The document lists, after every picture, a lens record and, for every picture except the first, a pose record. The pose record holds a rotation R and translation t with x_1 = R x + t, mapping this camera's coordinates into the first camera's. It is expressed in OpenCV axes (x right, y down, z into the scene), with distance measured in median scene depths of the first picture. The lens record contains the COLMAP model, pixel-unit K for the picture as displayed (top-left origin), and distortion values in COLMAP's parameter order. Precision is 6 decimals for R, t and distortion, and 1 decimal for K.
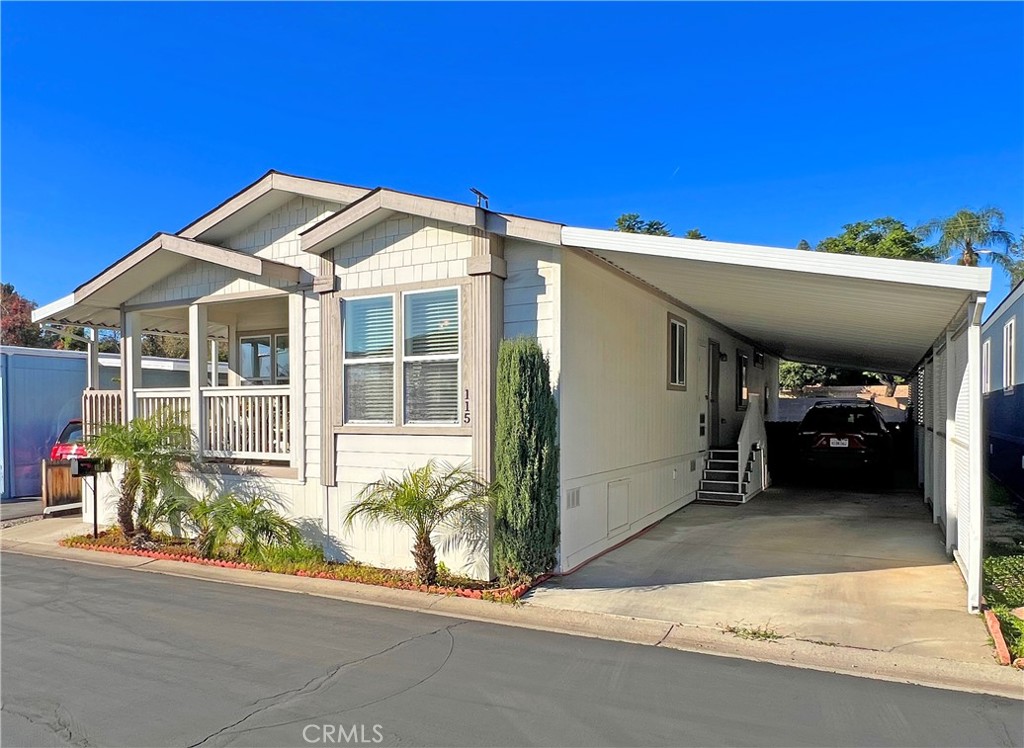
lens RADIAL K [[693.9, 0, 496.6], [0, 693.9, 416.5], [0, 0, 1]] dist [0.019105, 0.001848]
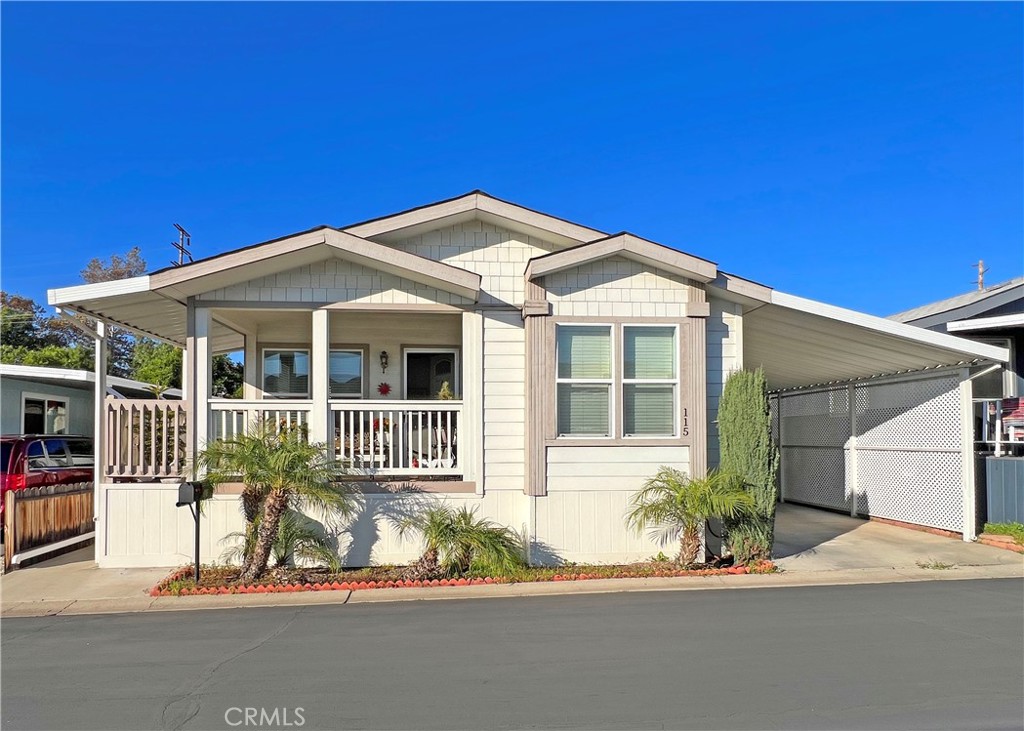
lens RADIAL K [[561.6, 0, 502.1], [0, 561.6, 429.1], [0, 0, 1]] dist [0.008723, 0.000431]
pose [[0.835354, 0.012510, 0.549570, -0.673958], [0.003626, 0.999594, -0.028265, 0.019419], [-0.549700, 0.025604, 0.834969, 0.269761]]
